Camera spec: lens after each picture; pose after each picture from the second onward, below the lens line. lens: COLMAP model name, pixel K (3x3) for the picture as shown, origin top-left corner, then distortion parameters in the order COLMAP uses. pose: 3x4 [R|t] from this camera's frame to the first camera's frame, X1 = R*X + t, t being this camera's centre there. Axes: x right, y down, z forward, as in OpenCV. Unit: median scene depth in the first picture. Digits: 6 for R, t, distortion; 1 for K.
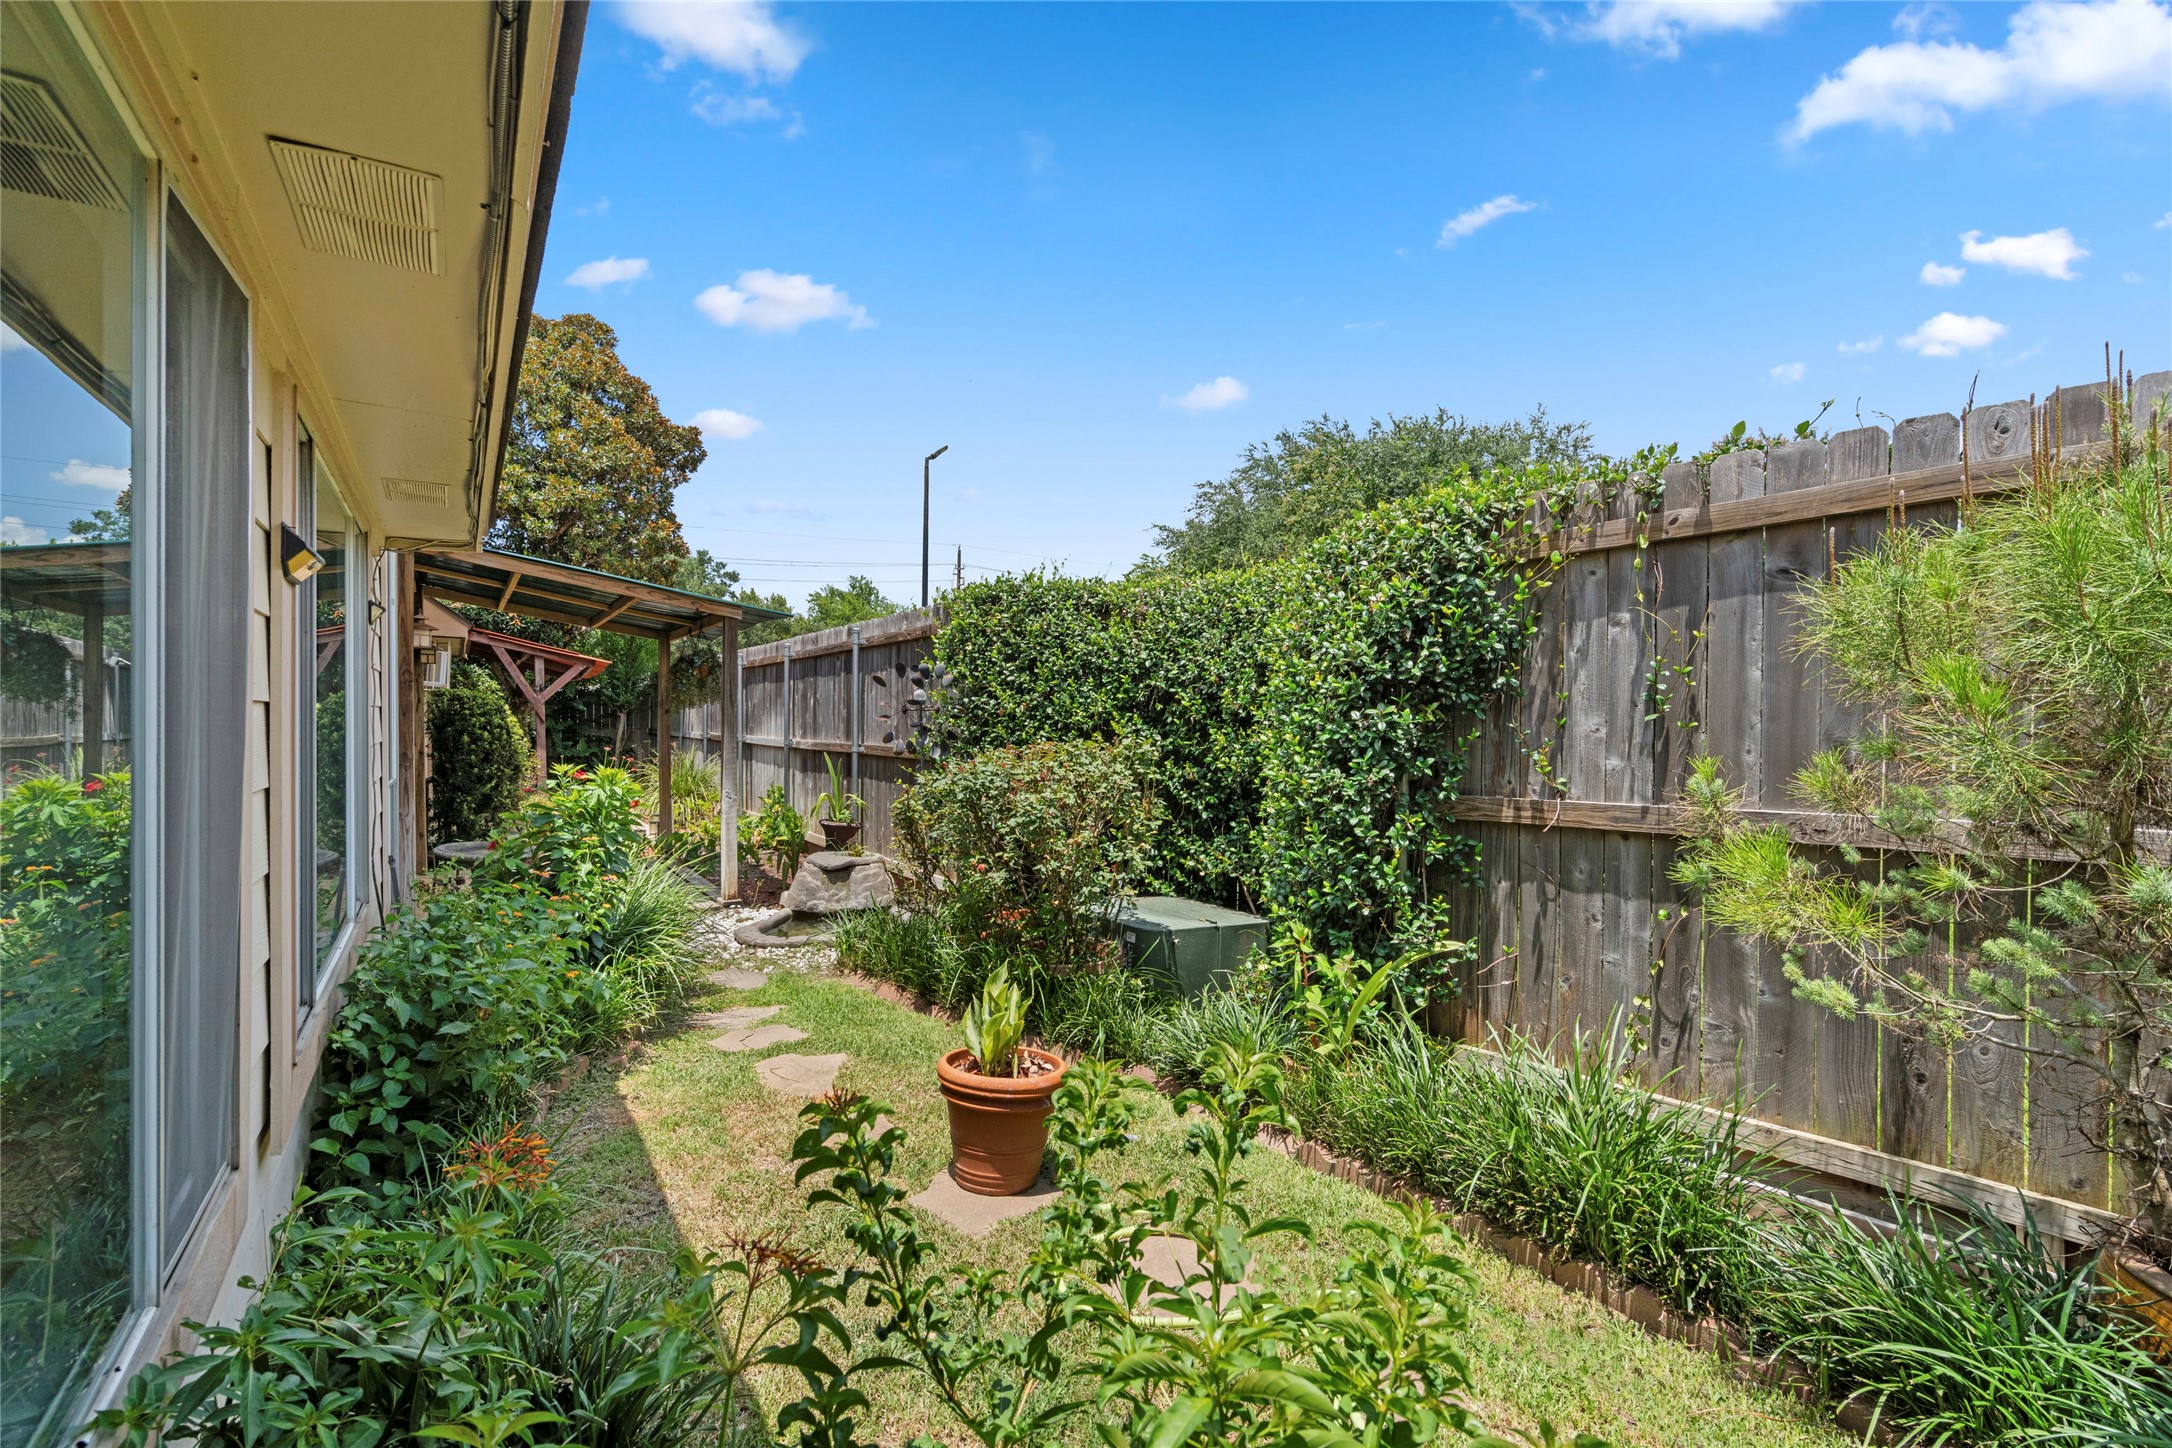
lens RADIAL K [[988.2, 0, 1076.7], [0, 988.2, 716.6], [0, 0, 1]] dist [0.016823, 0.000222]
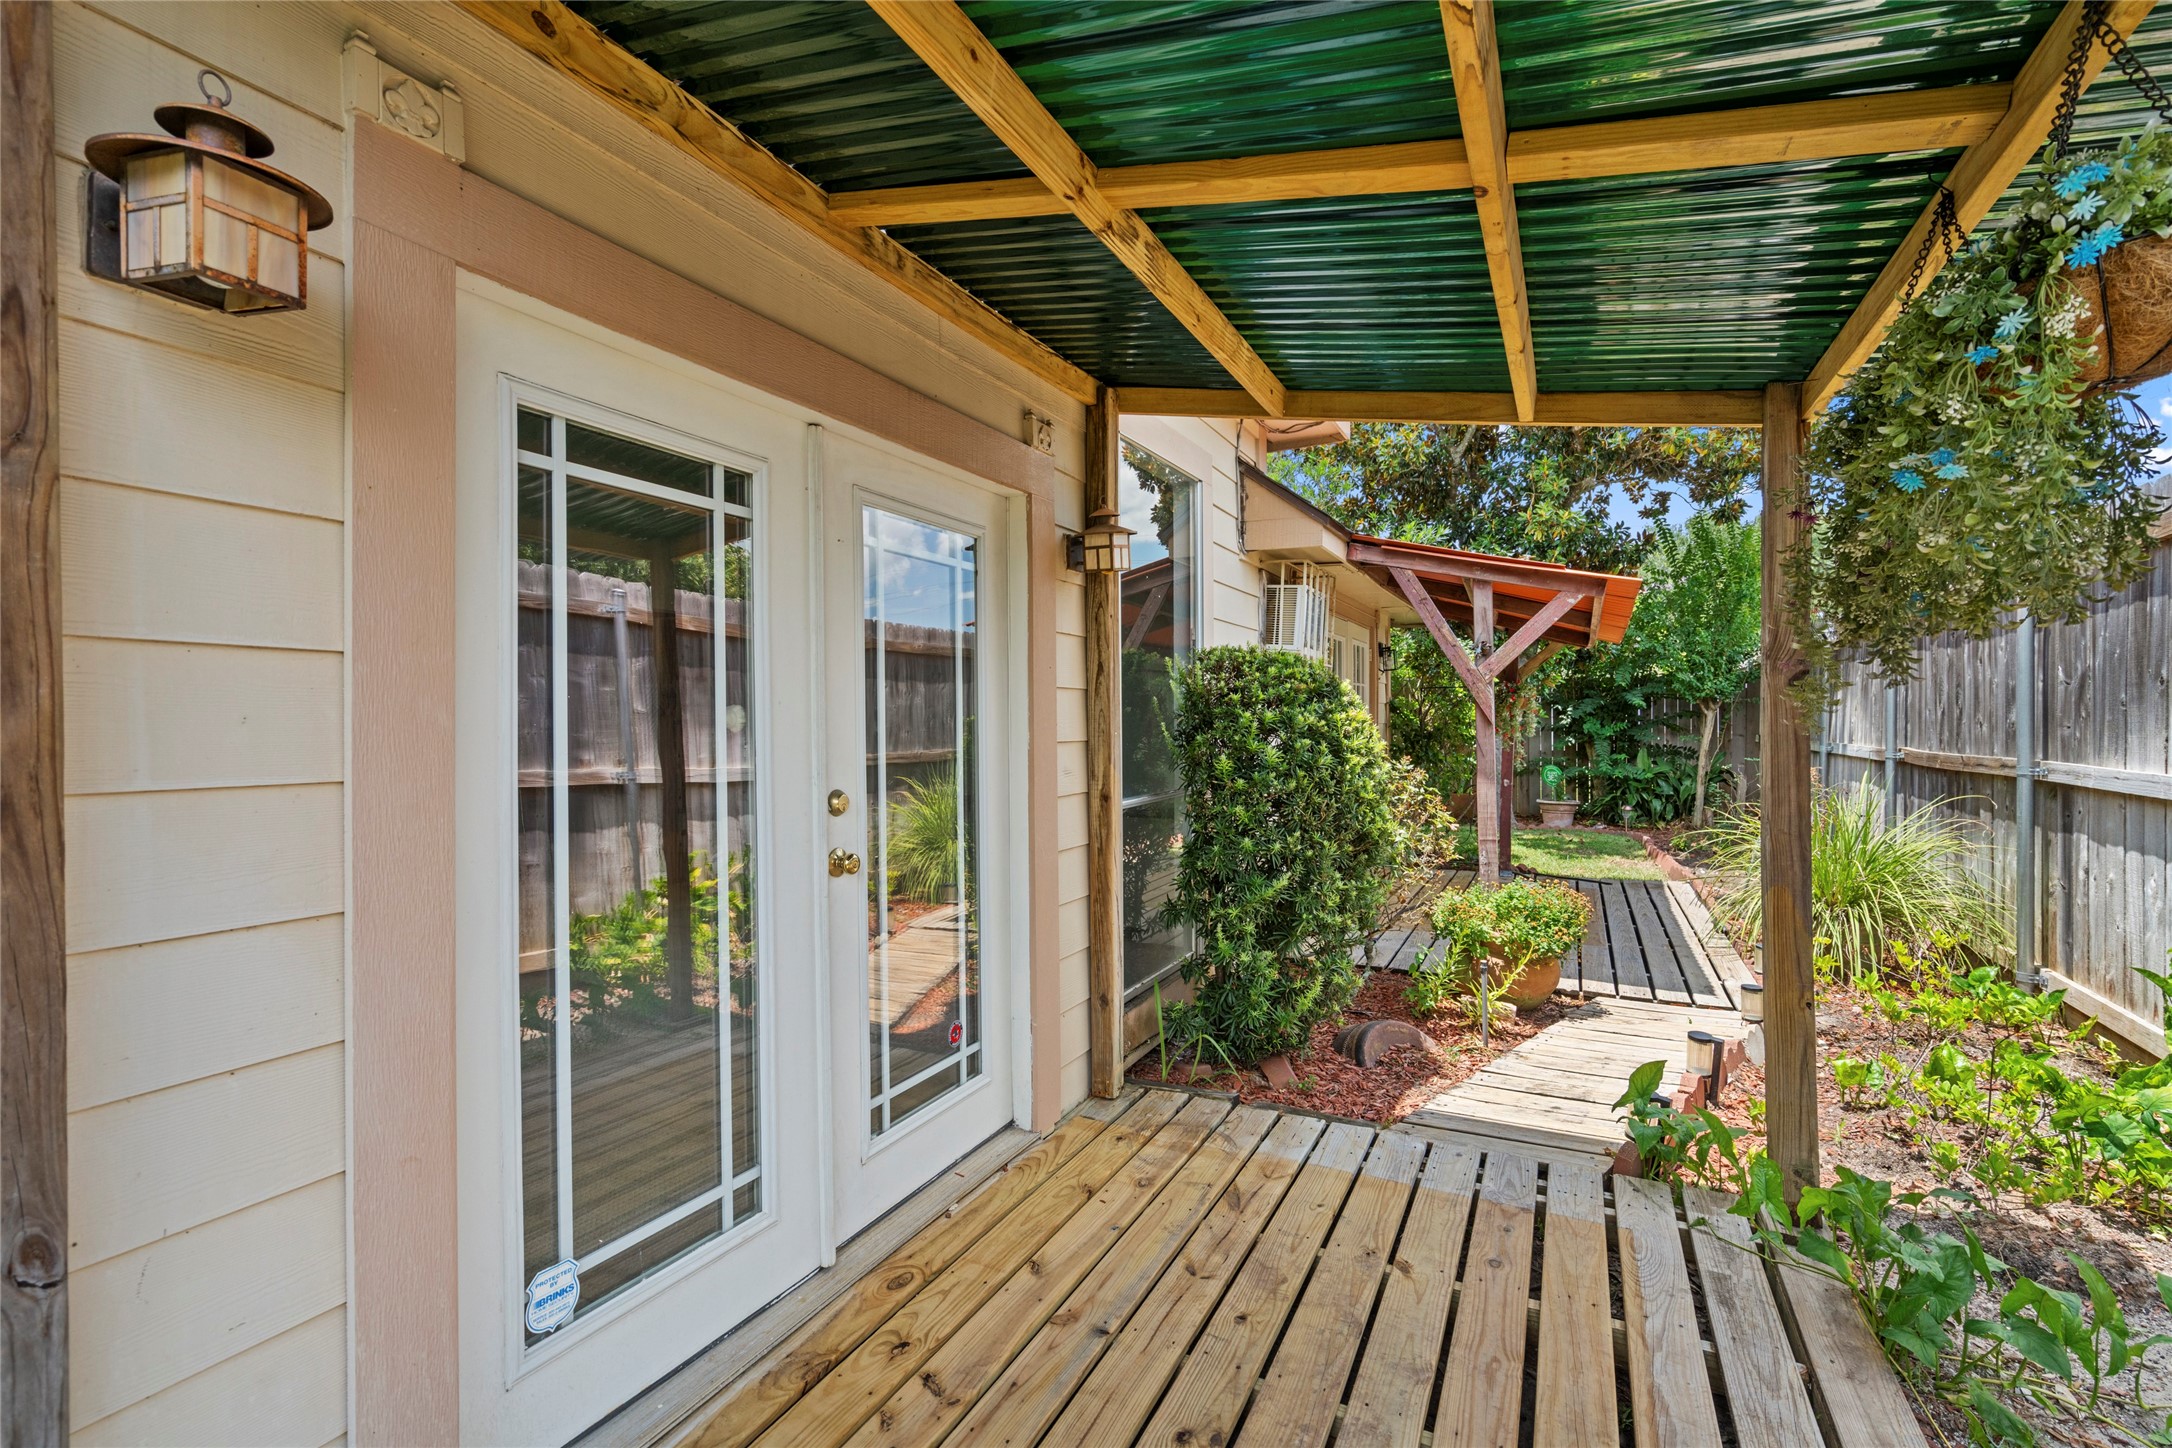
lens RADIAL K [[988.2, 0, 1073.7], [0, 988.2, 721.1], [0, 0, 1]] dist [0.016823, 0.000222]
pose [[0.519446, -0.002578, -0.854500, -0.231667], [0.004281, 0.999991, -0.000414, 0.003765], [0.854493, -0.003443, 0.519452, 0.576959]]
